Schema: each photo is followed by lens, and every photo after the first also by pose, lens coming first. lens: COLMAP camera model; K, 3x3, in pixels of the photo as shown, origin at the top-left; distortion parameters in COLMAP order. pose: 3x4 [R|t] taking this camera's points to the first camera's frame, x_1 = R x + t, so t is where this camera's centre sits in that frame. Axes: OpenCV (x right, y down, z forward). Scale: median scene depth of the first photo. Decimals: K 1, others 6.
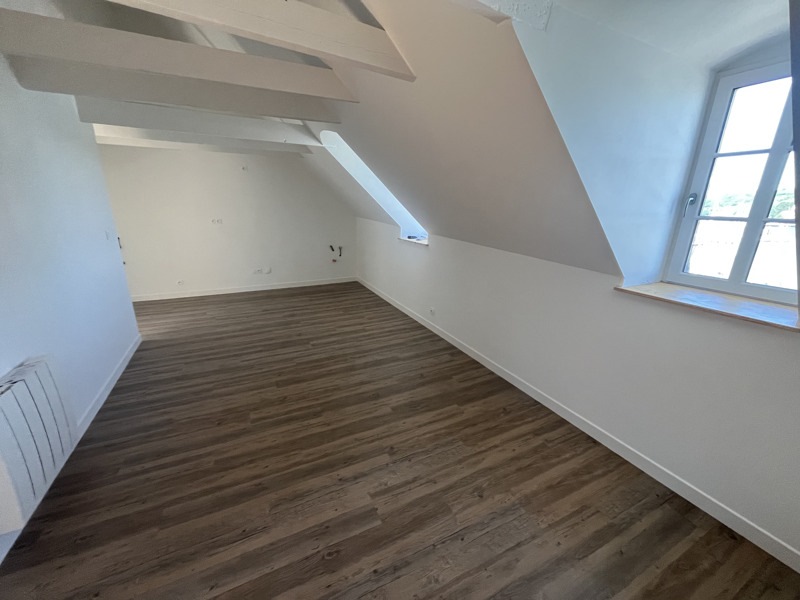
lens RADIAL K [[323.2, 0, 400.8], [0, 323.2, 299.7], [0, 0, 1]] dist [-0.004684, 0.000297]
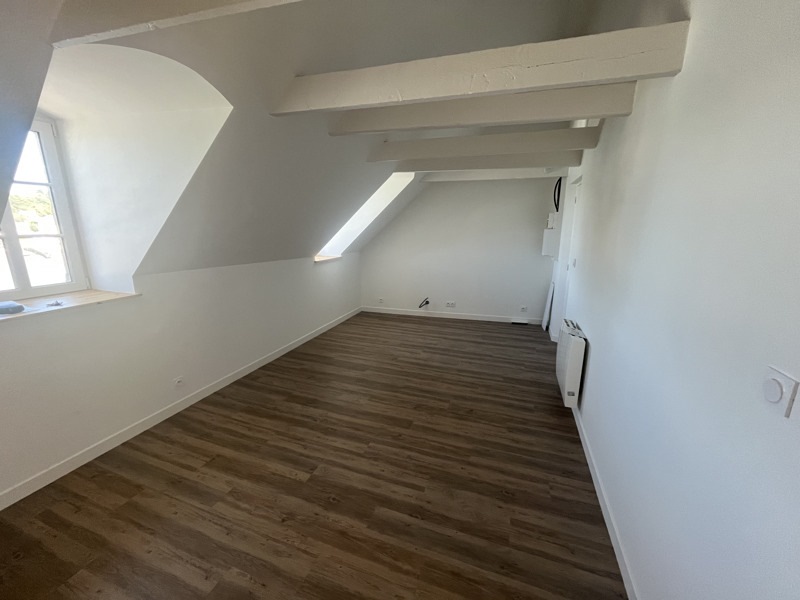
lens RADIAL K [[323.2, 0, 401.4], [0, 323.2, 299.3], [0, 0, 1]] dist [-0.004684, 0.000297]
pose [[-0.698106, -0.188734, 0.690671, -1.000877], [0.184603, 0.884574, 0.428311, -0.485856], [-0.691787, 0.426507, -0.582686, 1.503401]]
